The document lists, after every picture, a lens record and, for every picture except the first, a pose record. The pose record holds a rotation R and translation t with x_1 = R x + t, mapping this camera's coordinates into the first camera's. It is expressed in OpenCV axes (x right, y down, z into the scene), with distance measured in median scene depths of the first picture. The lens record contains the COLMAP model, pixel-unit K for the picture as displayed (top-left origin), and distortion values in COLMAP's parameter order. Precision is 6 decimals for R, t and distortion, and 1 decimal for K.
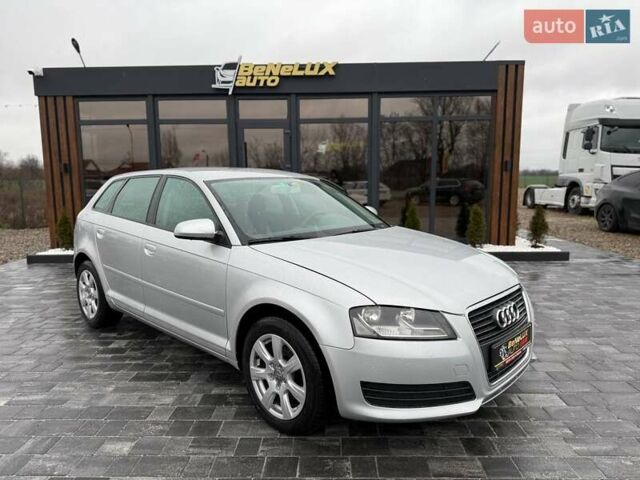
lens RADIAL K [[456.4, 0, 320.0], [0, 456.4, 240.0], [0, 0, 1]] dist [0.026908, -0.034850]
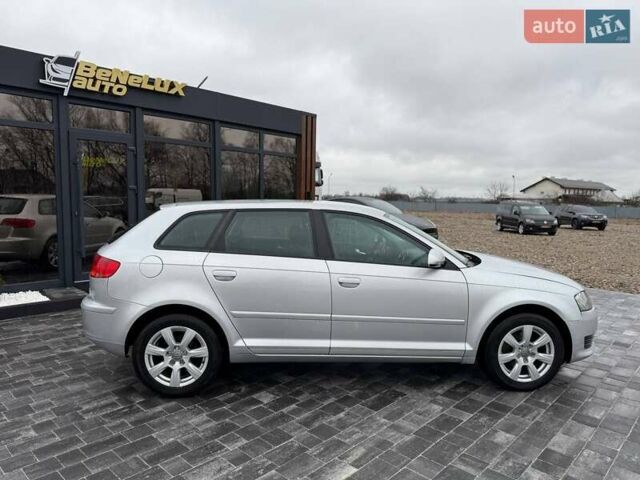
lens RADIAL K [[456.4, 0, 320.0], [0, 456.4, 240.0], [0, 0, 1]] dist [0.026908, -0.034850]
pose [[0.668071, -0.045968, 0.742676, -0.509866], [0.072136, 0.997390, -0.003157, -0.033999], [-0.740593, 0.055683, 0.669643, 0.154662]]
